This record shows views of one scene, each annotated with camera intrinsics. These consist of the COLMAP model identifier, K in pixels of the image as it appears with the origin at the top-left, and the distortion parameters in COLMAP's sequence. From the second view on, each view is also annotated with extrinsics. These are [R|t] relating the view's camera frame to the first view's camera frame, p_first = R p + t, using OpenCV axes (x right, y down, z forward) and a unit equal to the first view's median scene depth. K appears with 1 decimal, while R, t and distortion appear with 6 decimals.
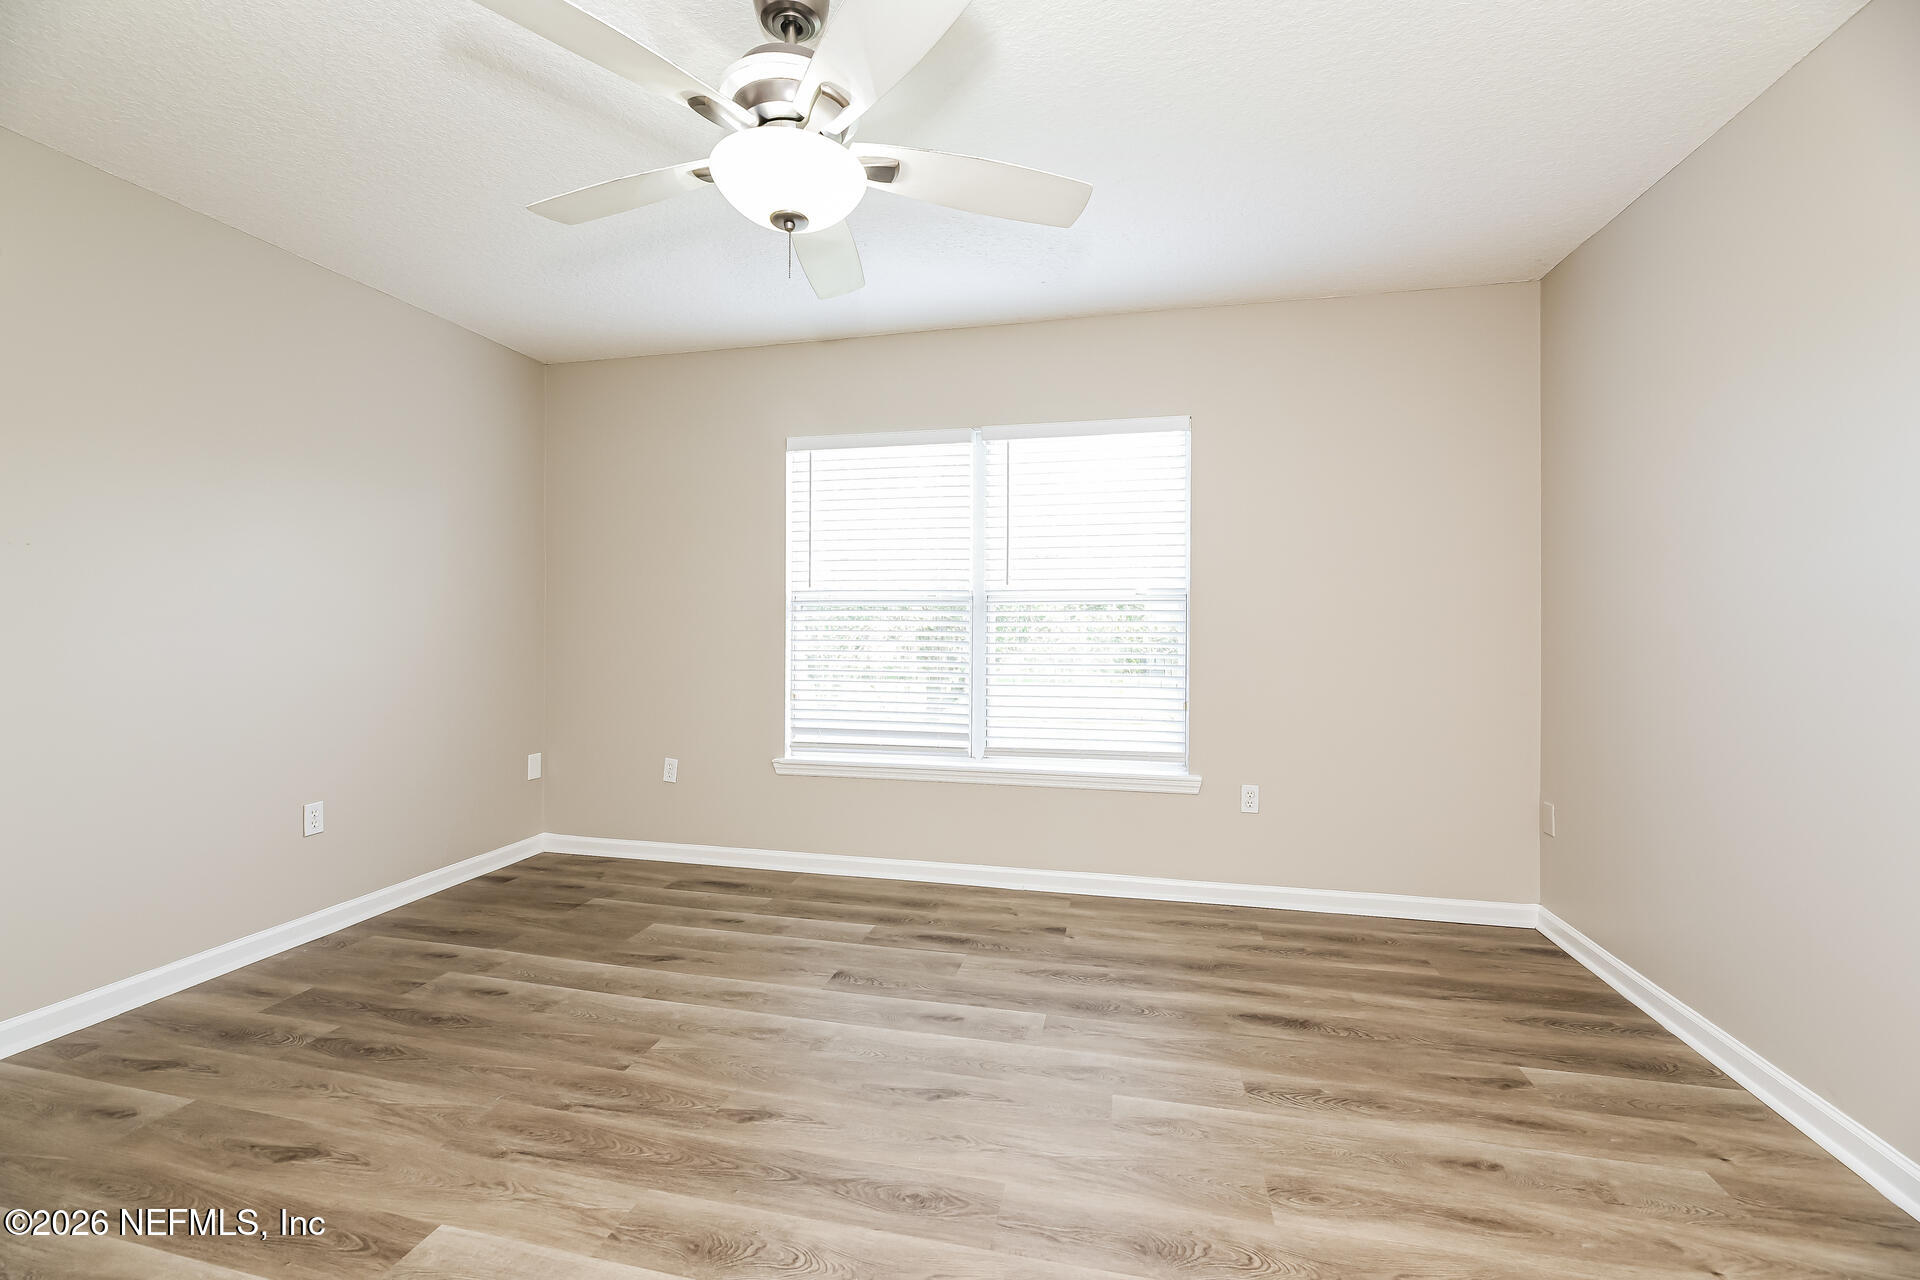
lens RADIAL K [[793.8, 0, 962.9], [0, 793.8, 614.1], [0, 0, 1]] dist [0.001153, -0.000298]
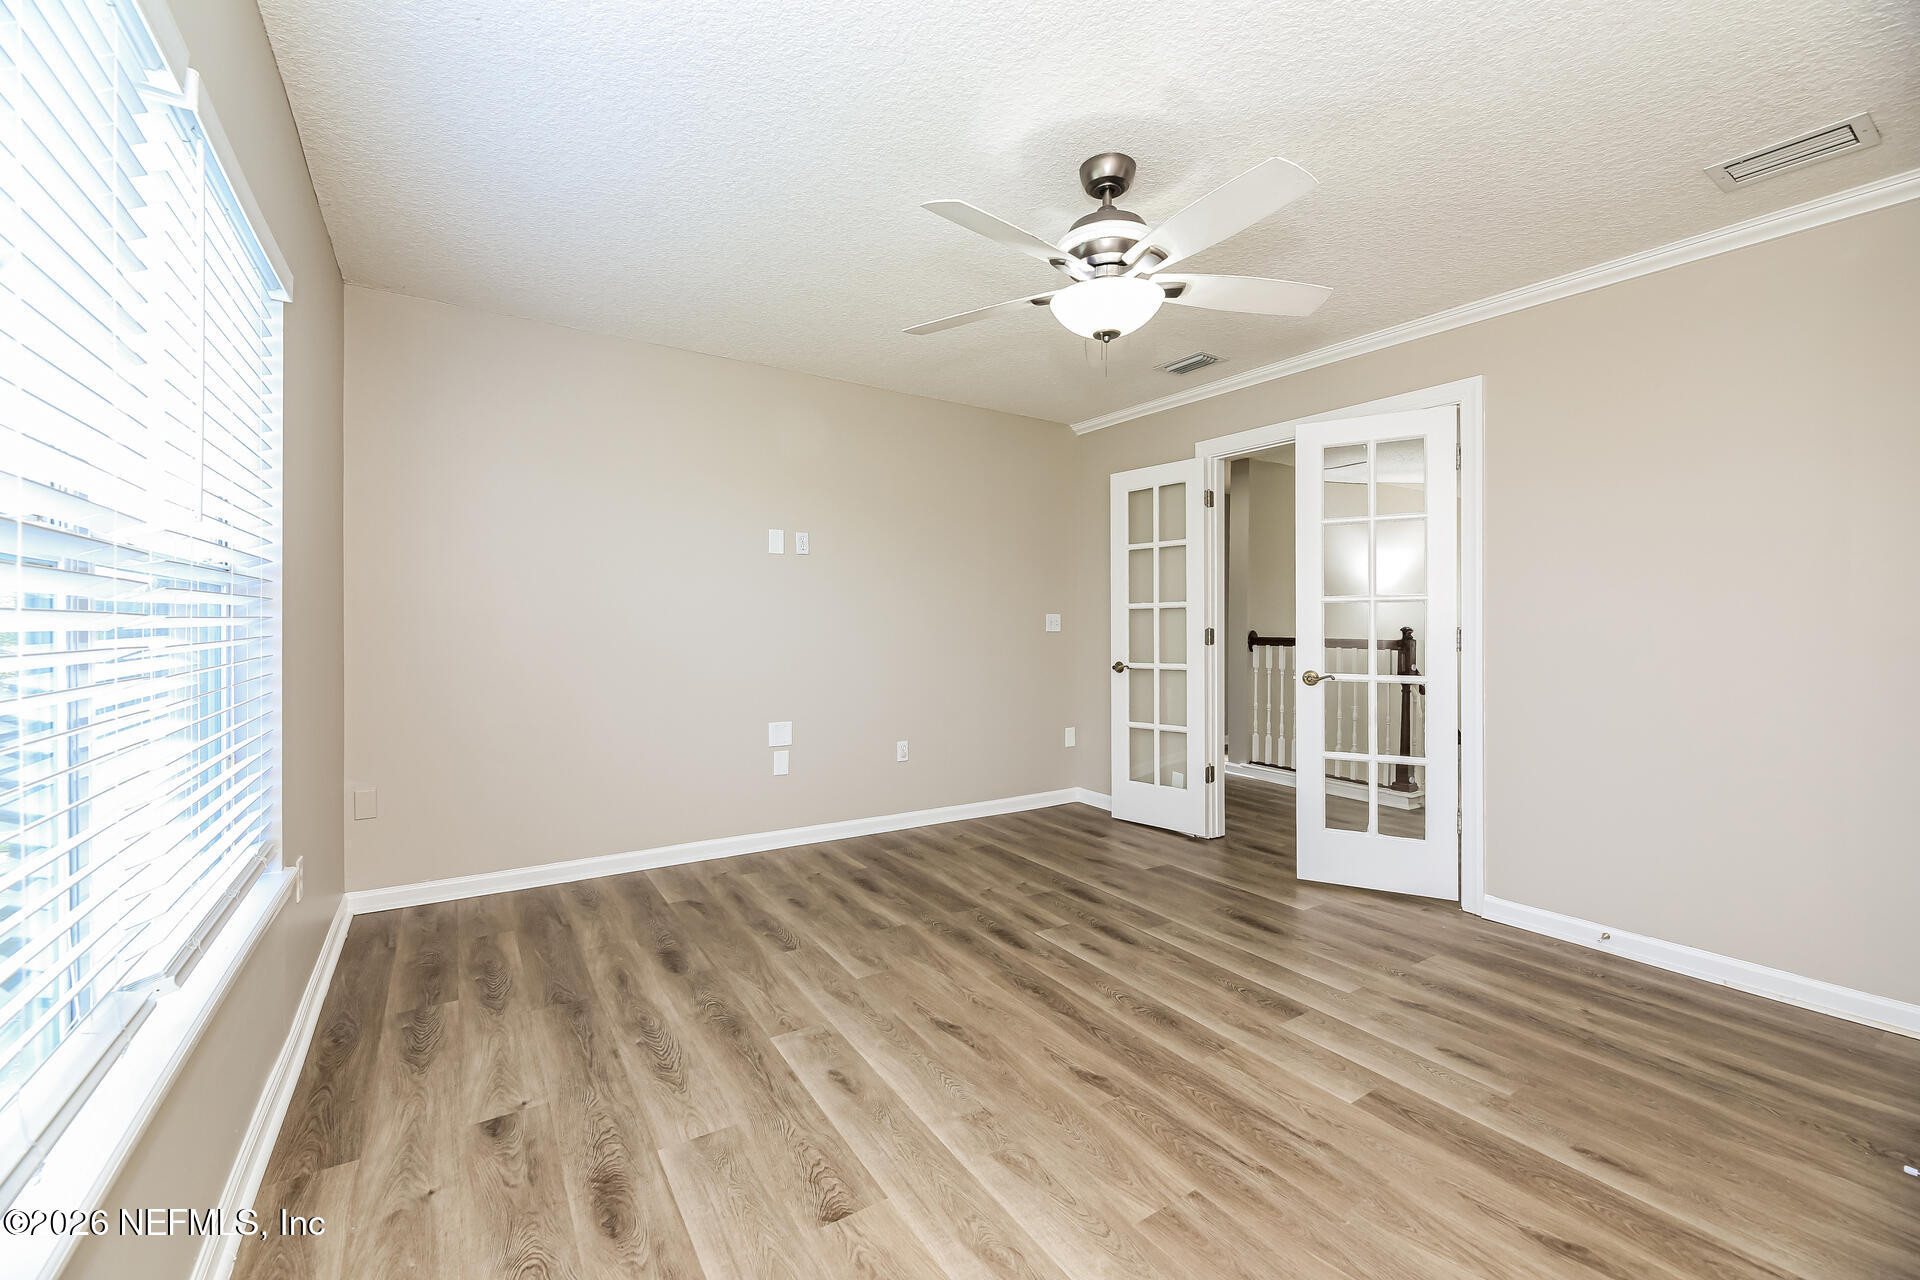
lens RADIAL K [[793.8, 0, 962.9], [0, 793.8, 614.1], [0, 0, 1]] dist [0.001153, -0.000298]
pose [[-0.716258, 0.003052, 0.697829, -0.806759], [-0.015256, 0.999683, -0.020031, 0.023049], [-0.697669, -0.024994, -0.715984, 1.725873]]
